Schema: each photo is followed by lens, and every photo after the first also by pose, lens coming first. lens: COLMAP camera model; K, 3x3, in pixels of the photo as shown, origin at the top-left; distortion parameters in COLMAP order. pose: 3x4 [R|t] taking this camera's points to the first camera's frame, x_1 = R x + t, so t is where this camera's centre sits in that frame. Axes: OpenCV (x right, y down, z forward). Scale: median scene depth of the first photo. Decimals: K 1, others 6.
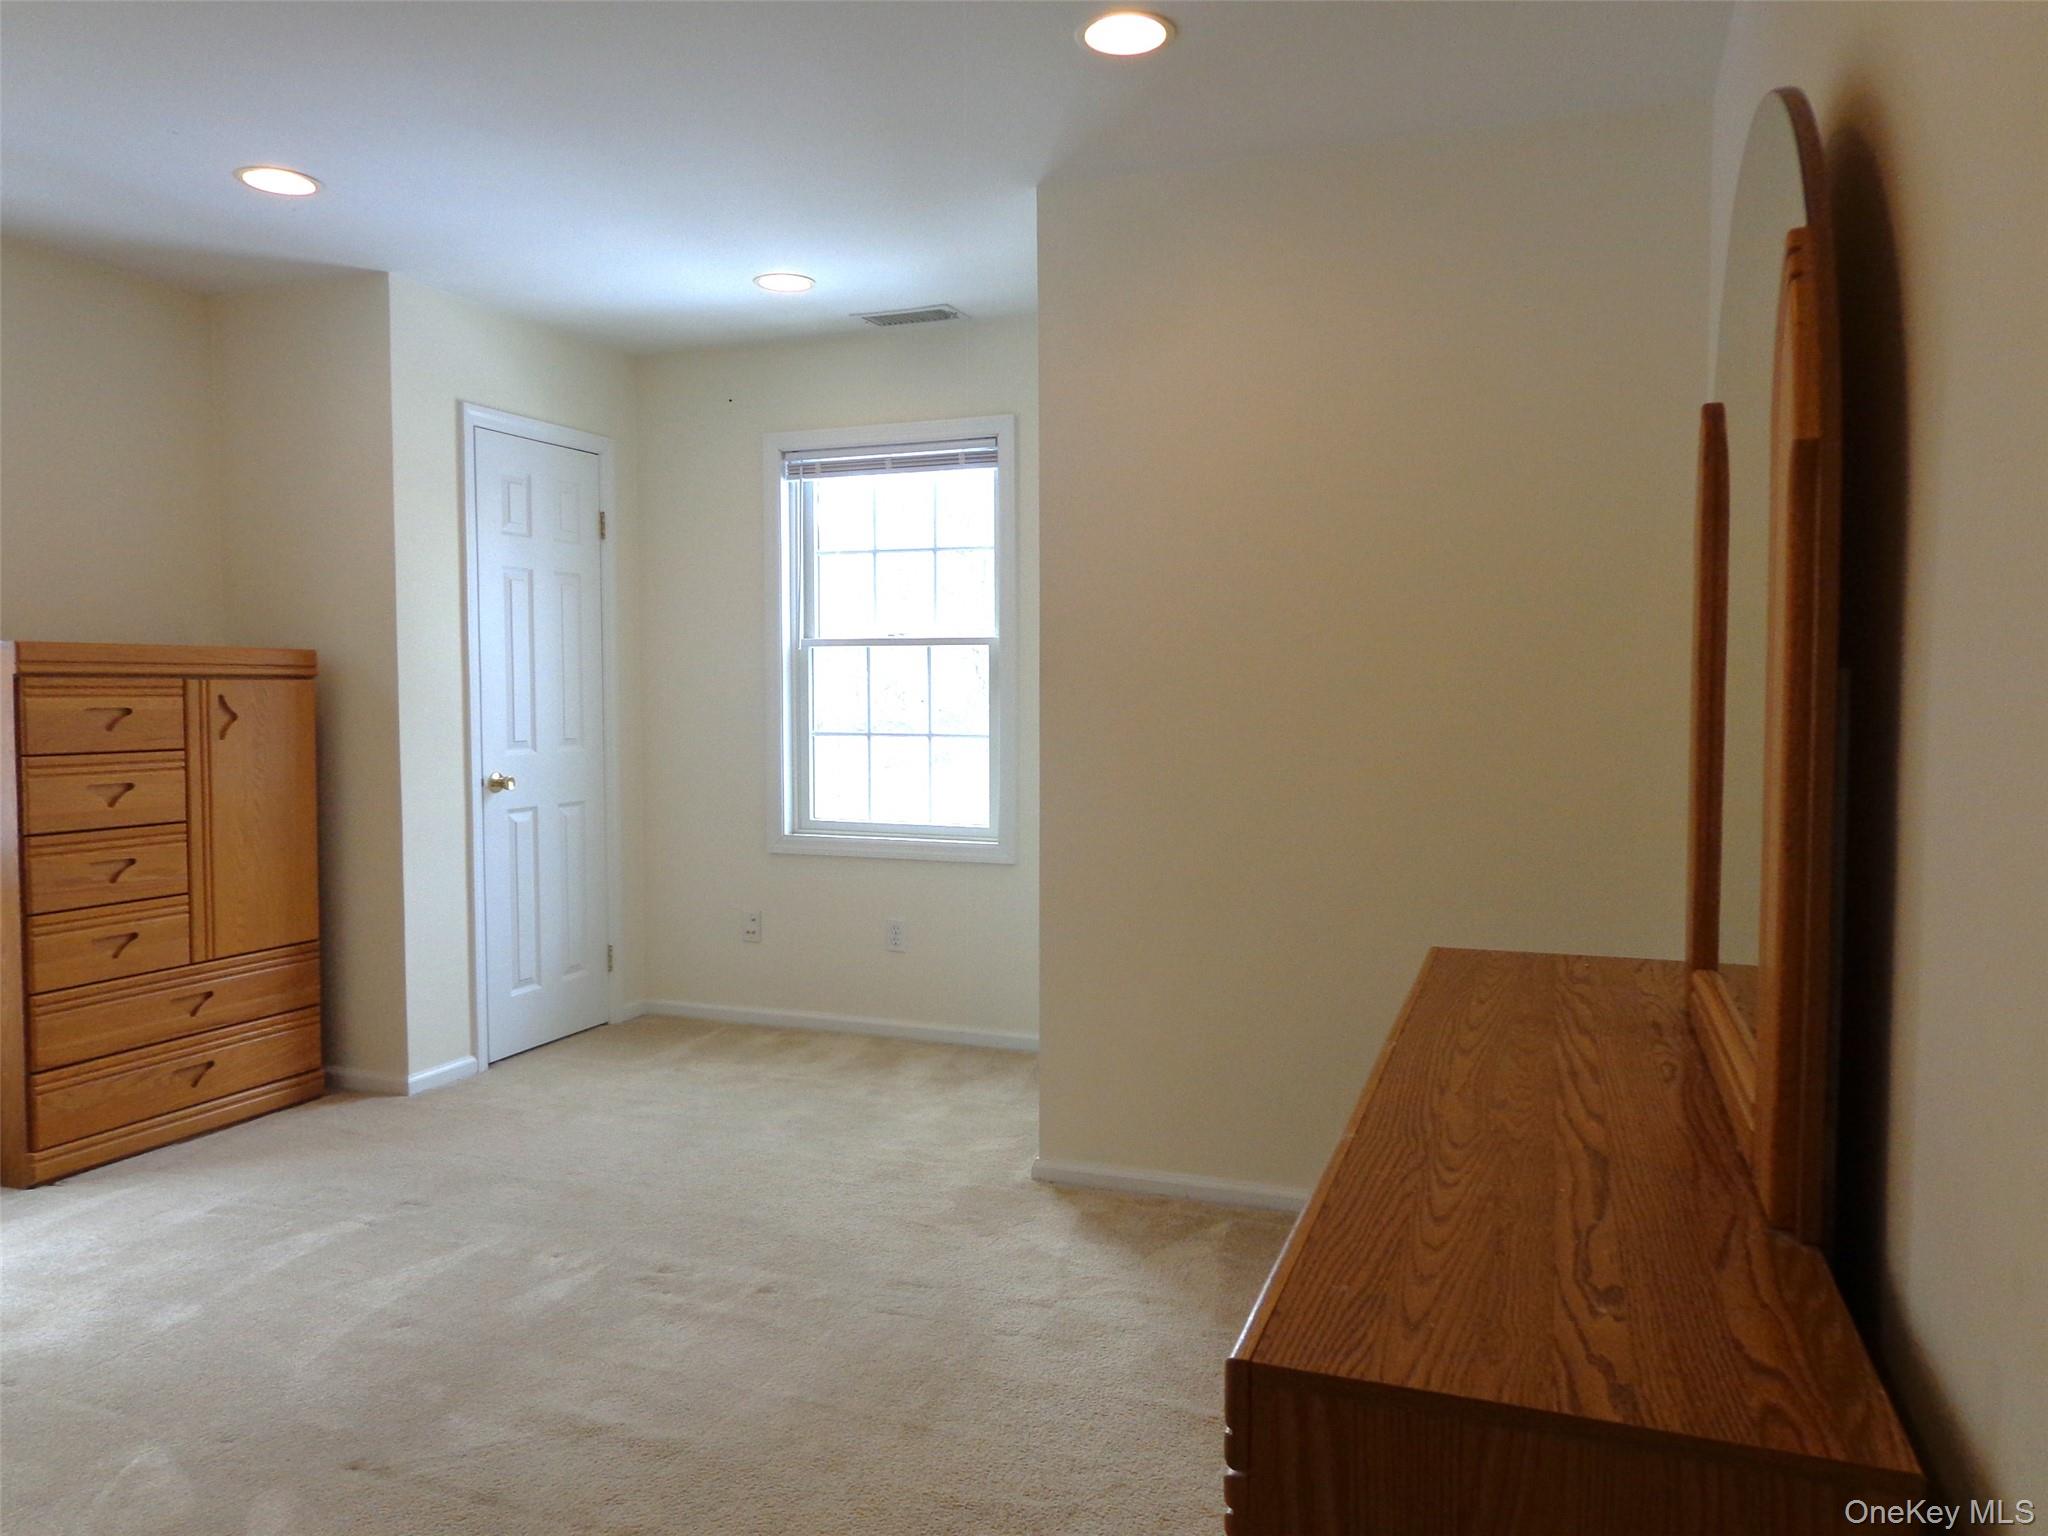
lens RADIAL K [[1437.5, 0, 1017.4], [0, 1437.5, 757.8], [0, 0, 1]] dist [0.027962, 0.009862]
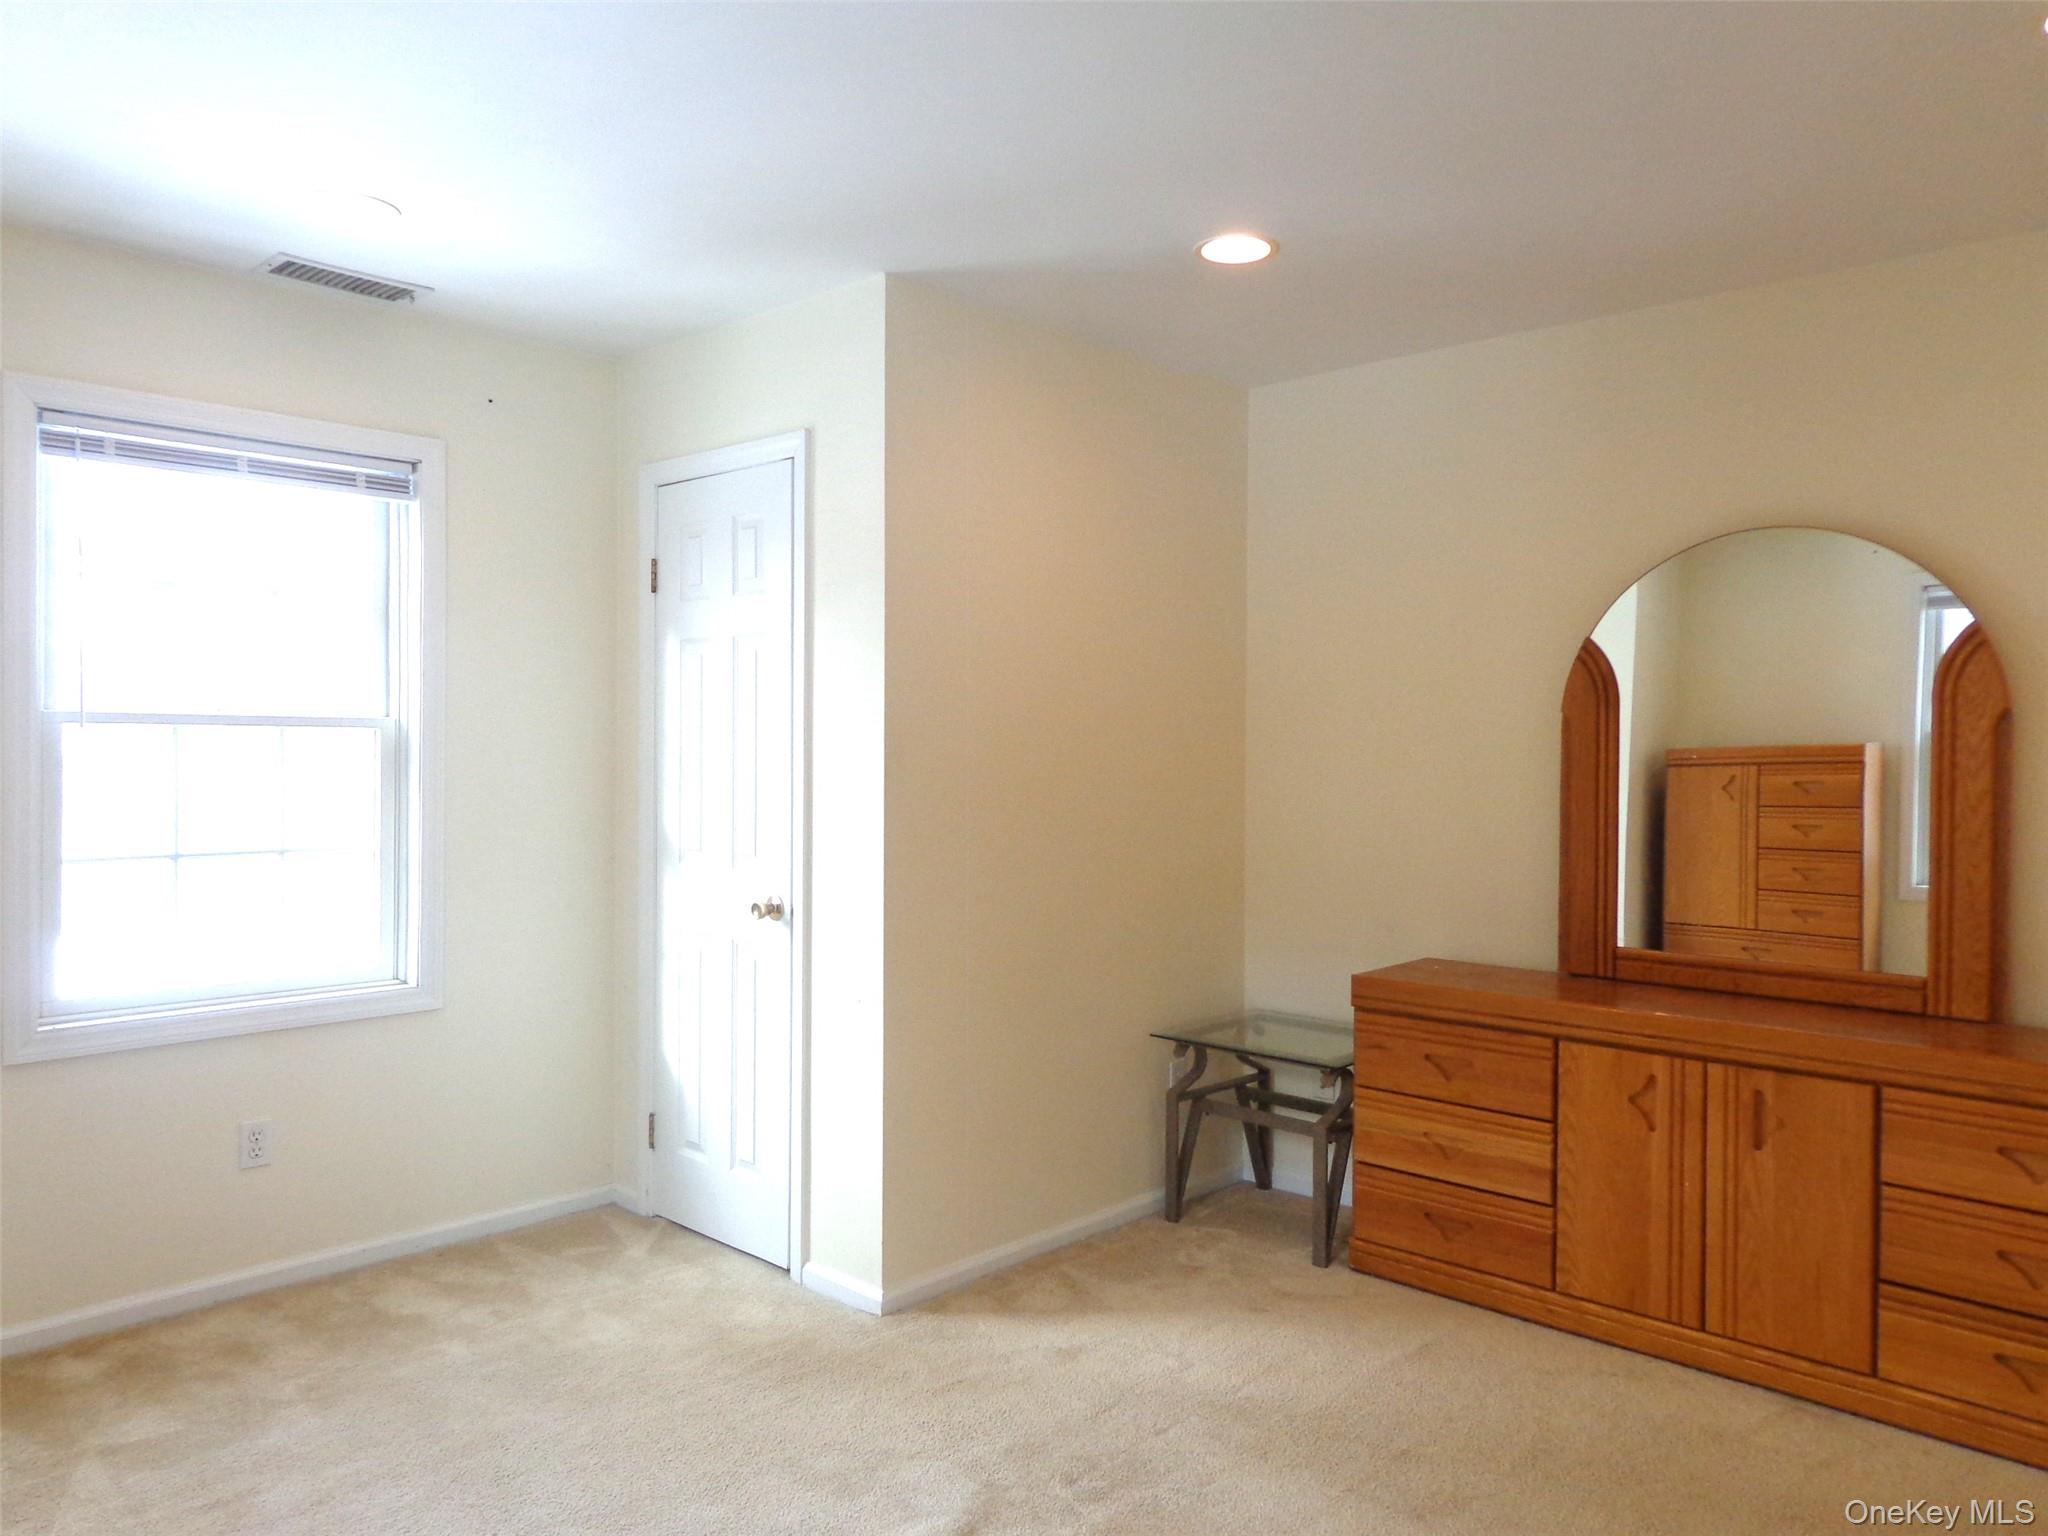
lens RADIAL K [[1447.6, 0, 1027.1], [0, 1447.6, 758.2], [0, 0, 1]] dist [0.009342, 0.004962]
pose [[0.378072, -0.006922, 0.925750, -0.693866], [0.038568, 0.999222, -0.008279, -0.049693], [-0.924972, 0.038835, 0.378045, 0.455698]]
